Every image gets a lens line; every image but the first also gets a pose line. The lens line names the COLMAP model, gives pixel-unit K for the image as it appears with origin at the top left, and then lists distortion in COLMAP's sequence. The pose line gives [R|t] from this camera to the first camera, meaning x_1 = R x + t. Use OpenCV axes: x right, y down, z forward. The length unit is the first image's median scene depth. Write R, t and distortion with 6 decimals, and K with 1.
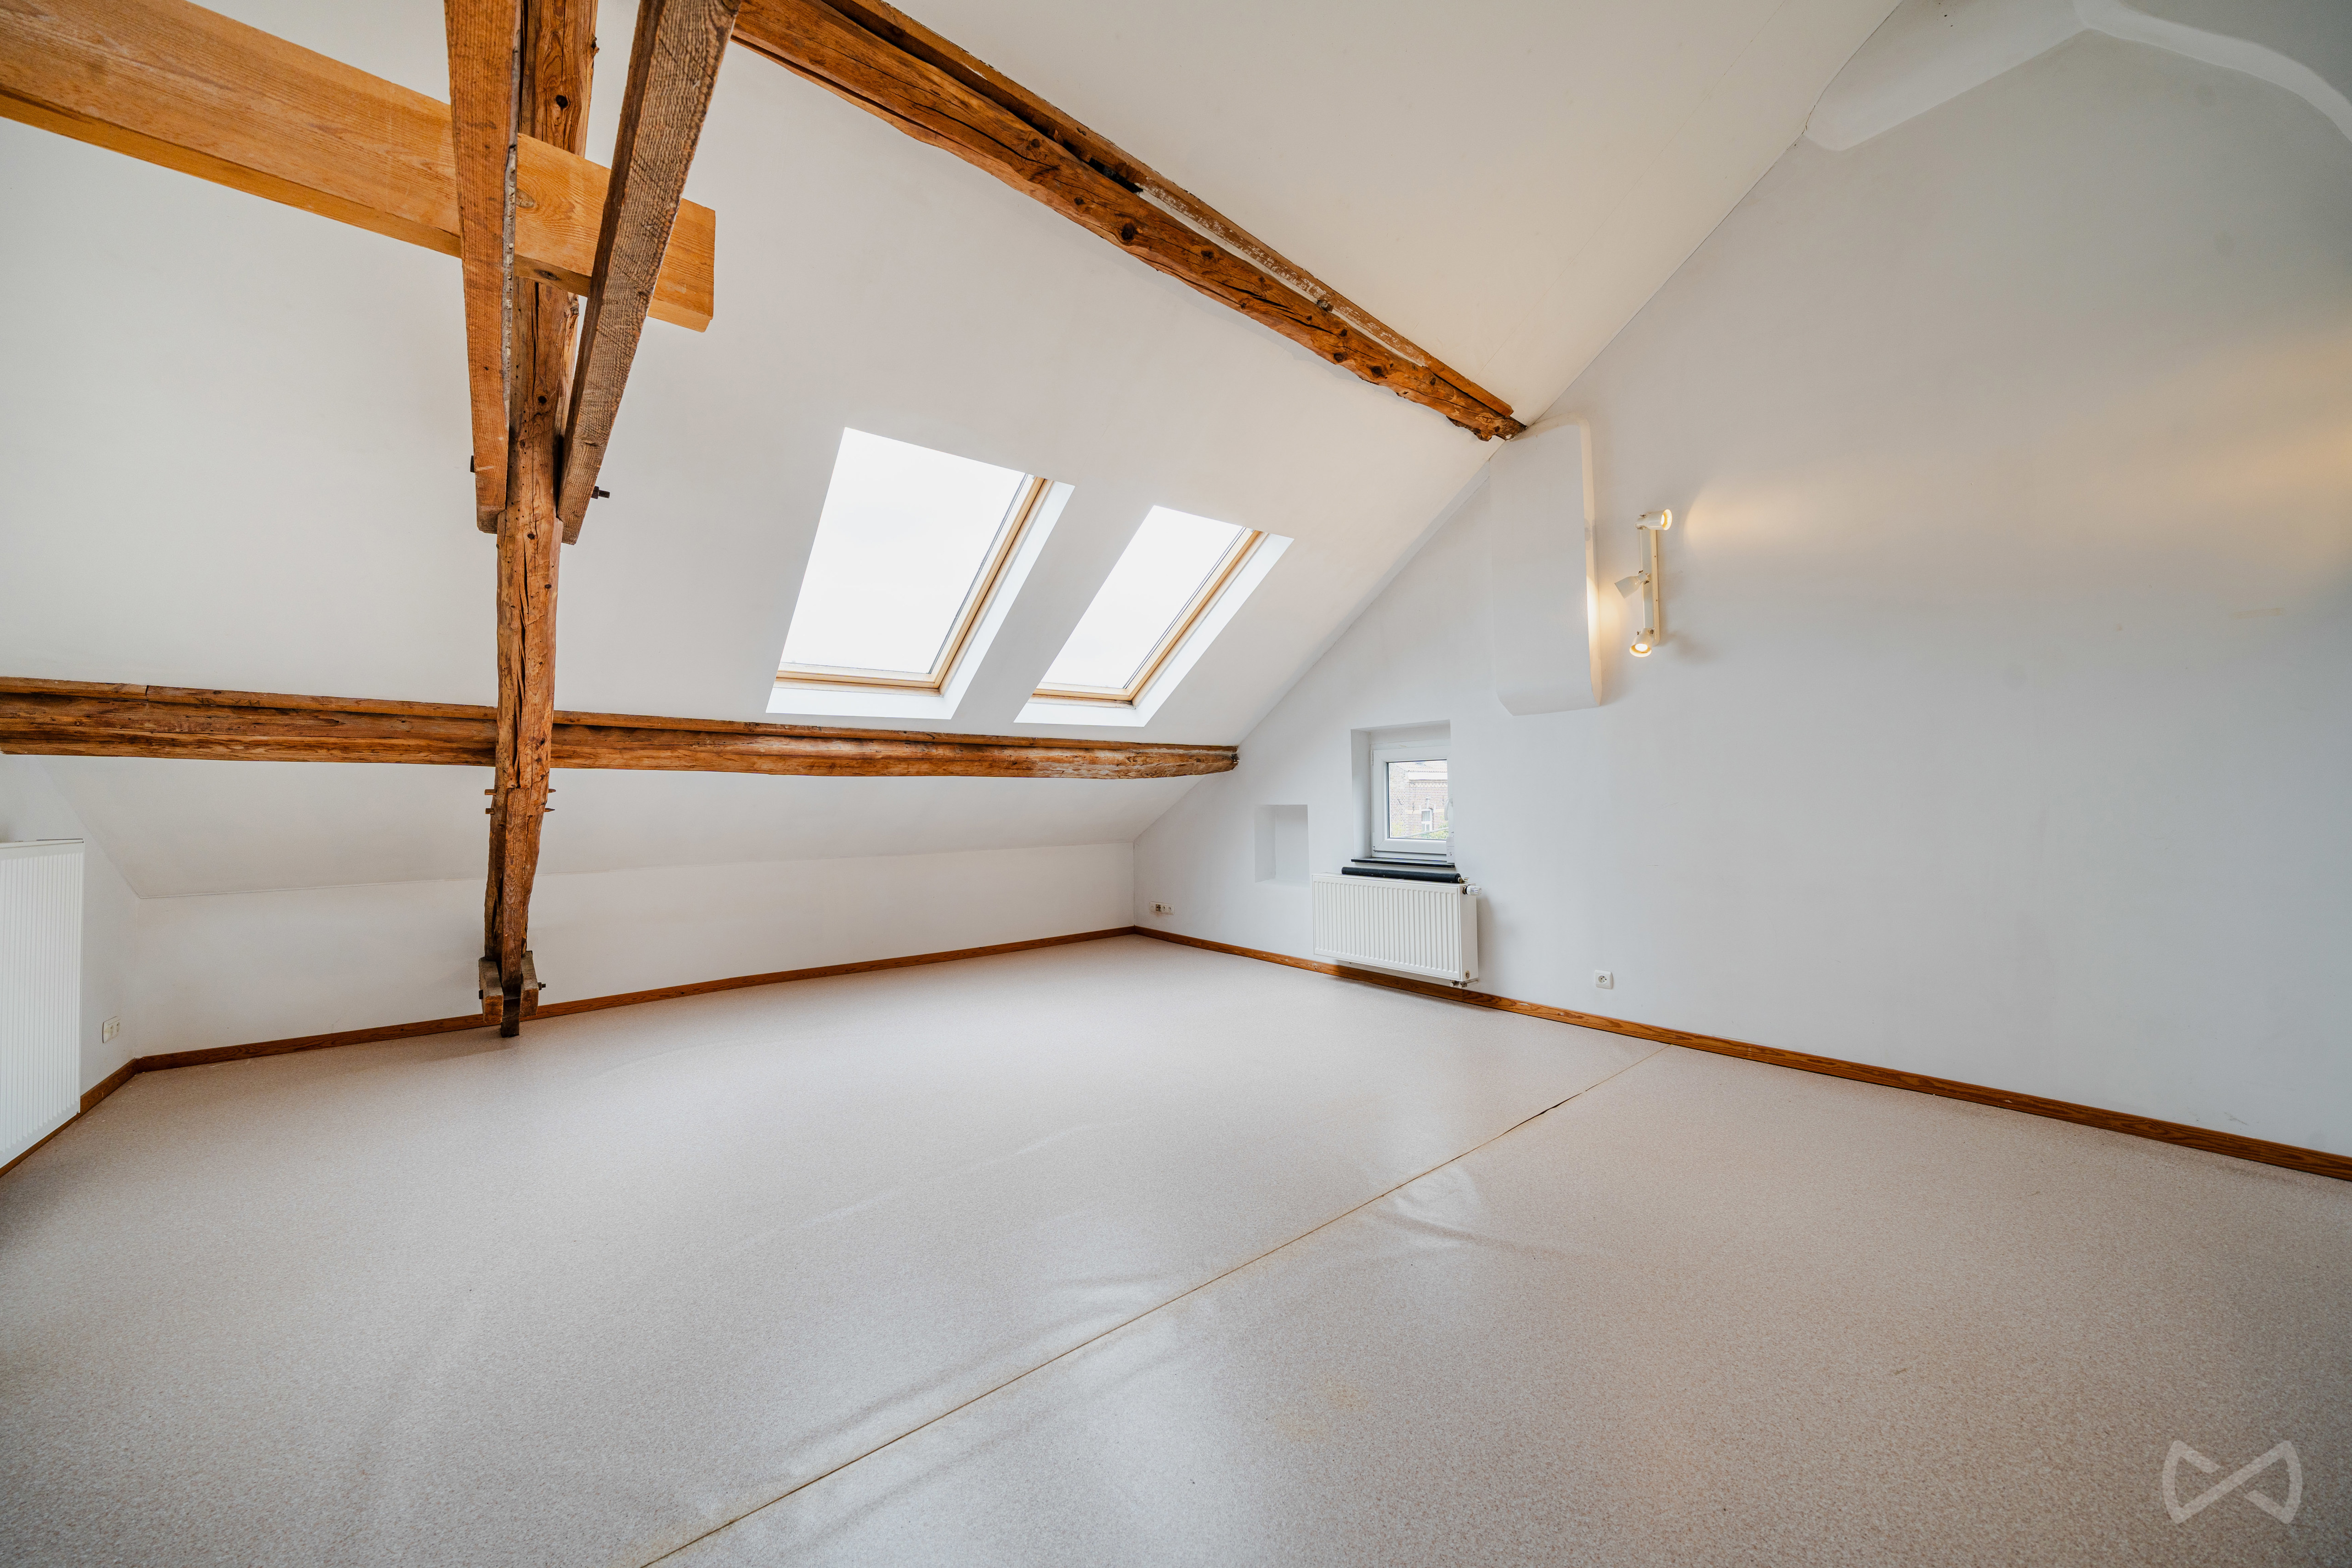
lens RADIAL K [[803.0, 0, 1166.5], [0, 803.0, 777.5], [0, 0, 1]] dist [-0.003195, -0.000025]
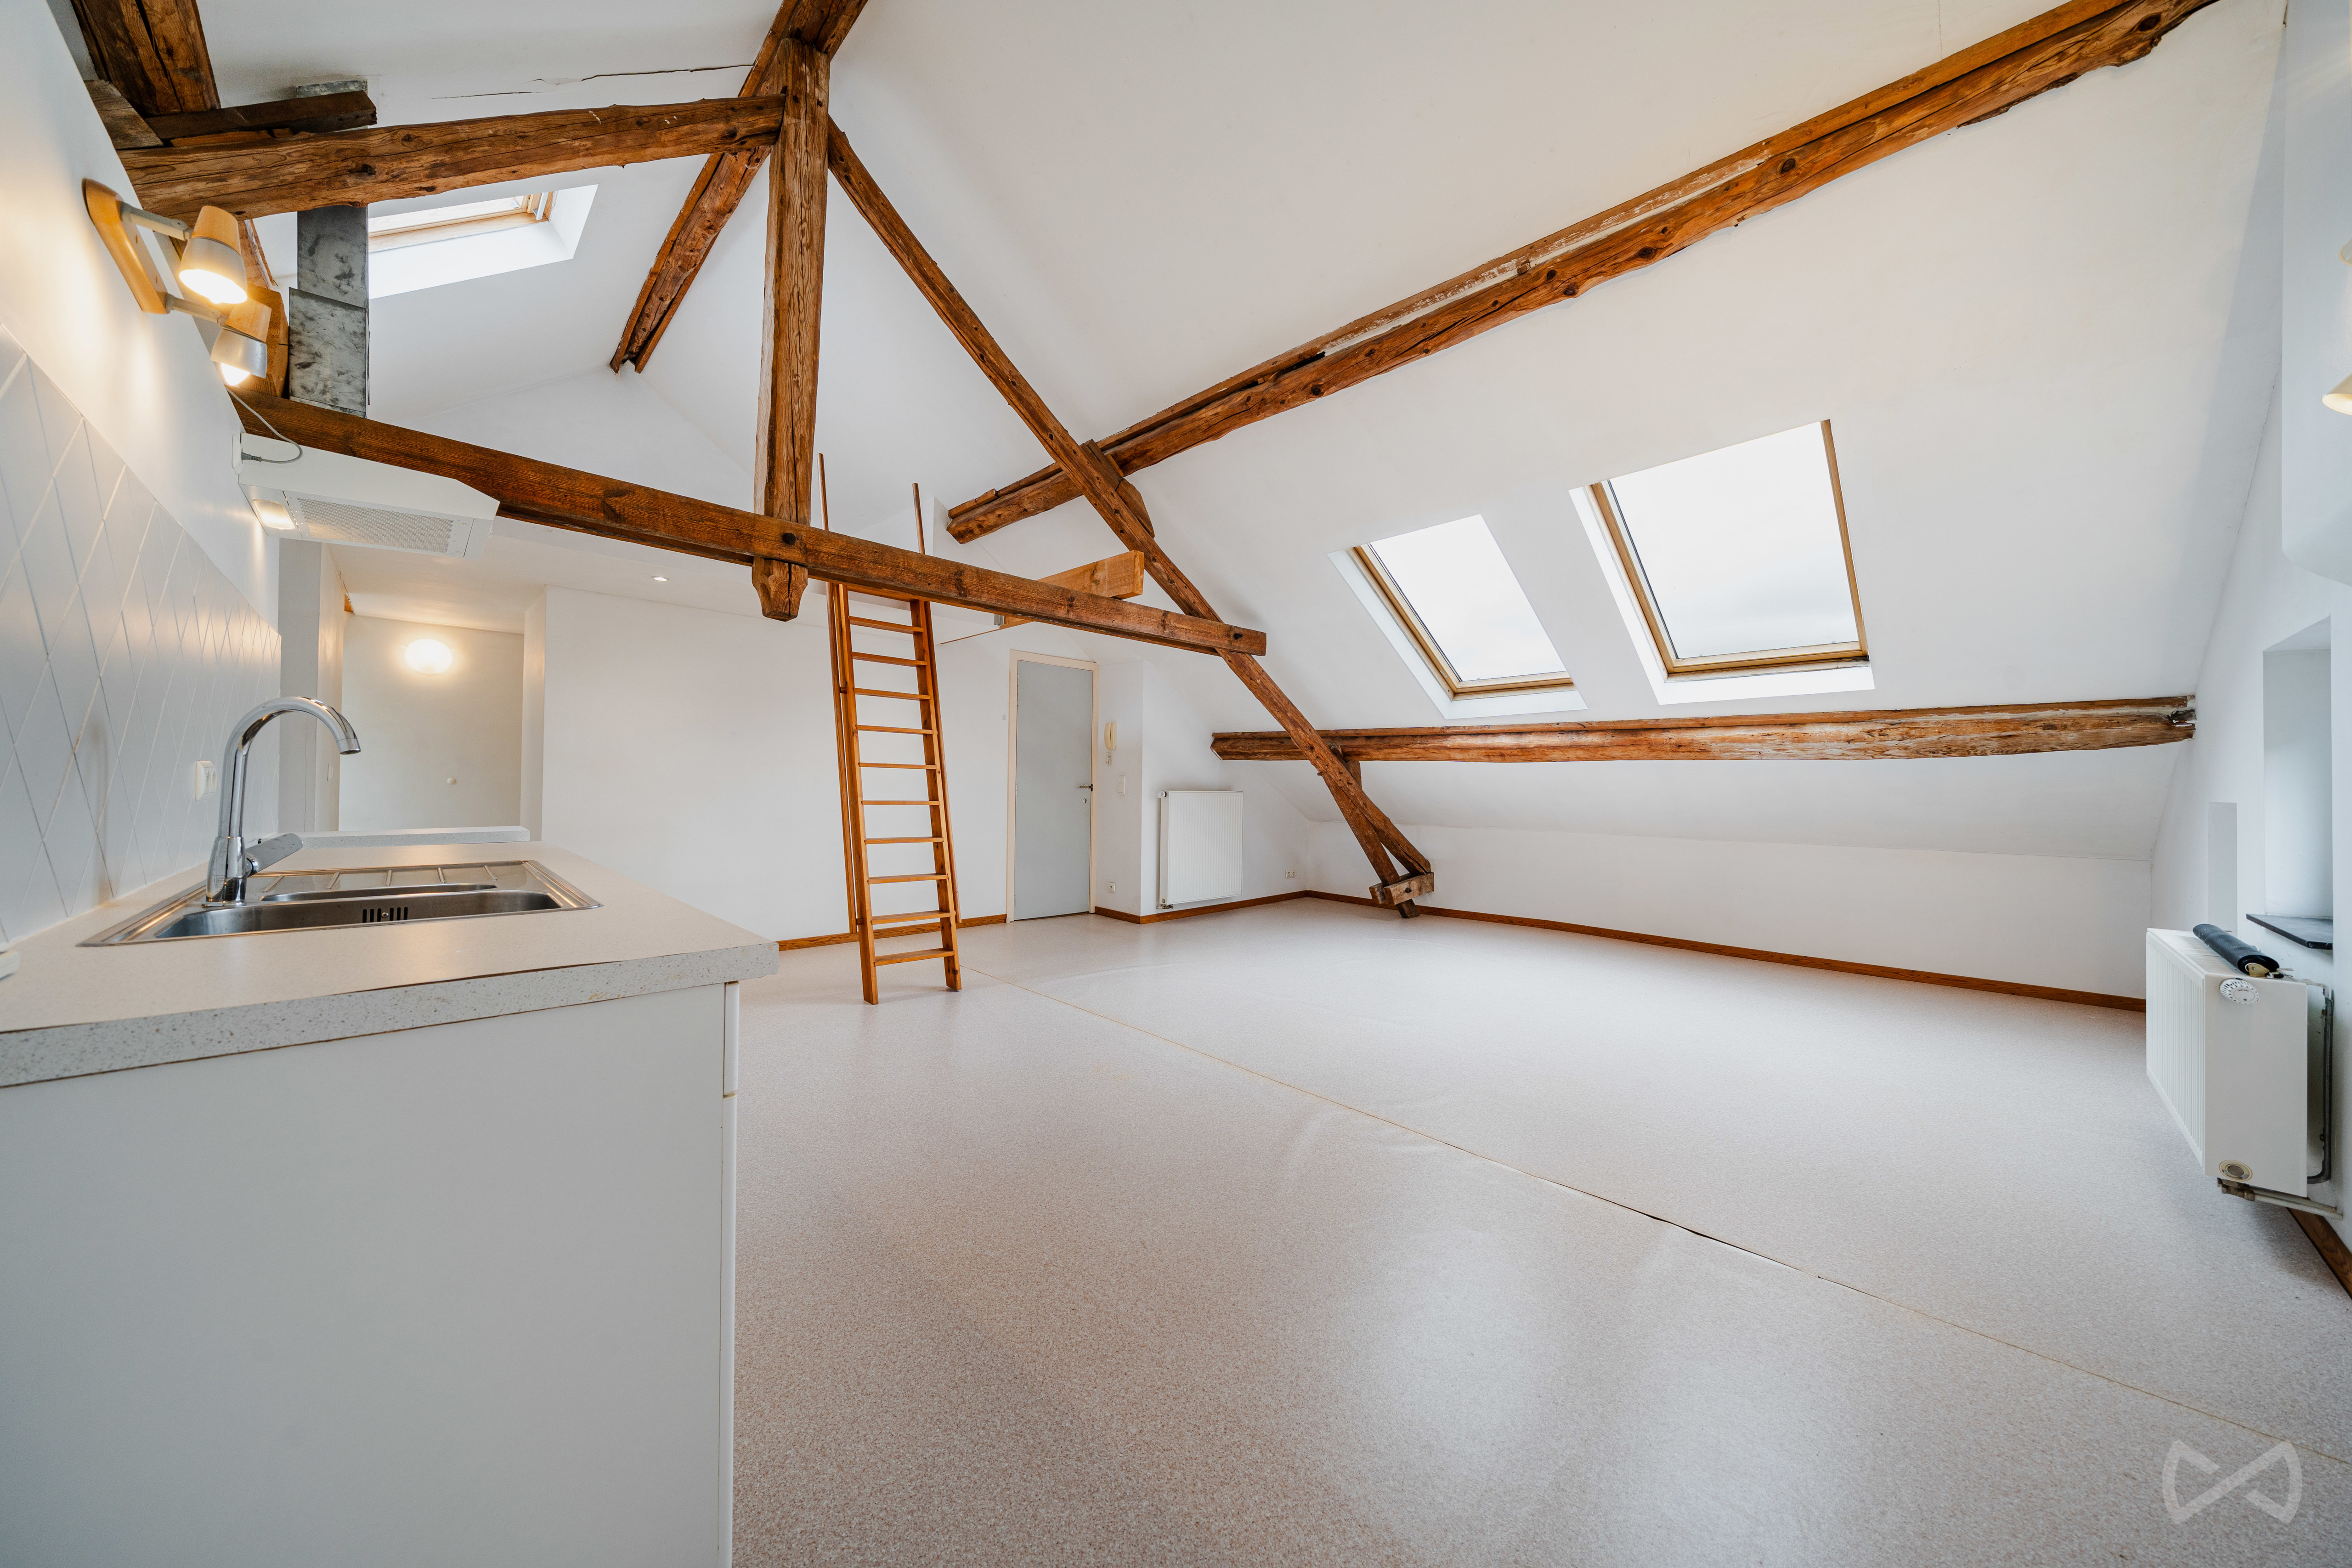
lens RADIAL K [[803.0, 0, 1175.2], [0, 803.0, 779.3], [0, 0, 1]] dist [-0.003195, -0.000025]
pose [[0.075491, 0.009712, -0.997099, 0.777613], [0.013505, 0.999851, 0.010762, 0.003994], [0.997055, -0.014278, 0.075349, 0.348977]]
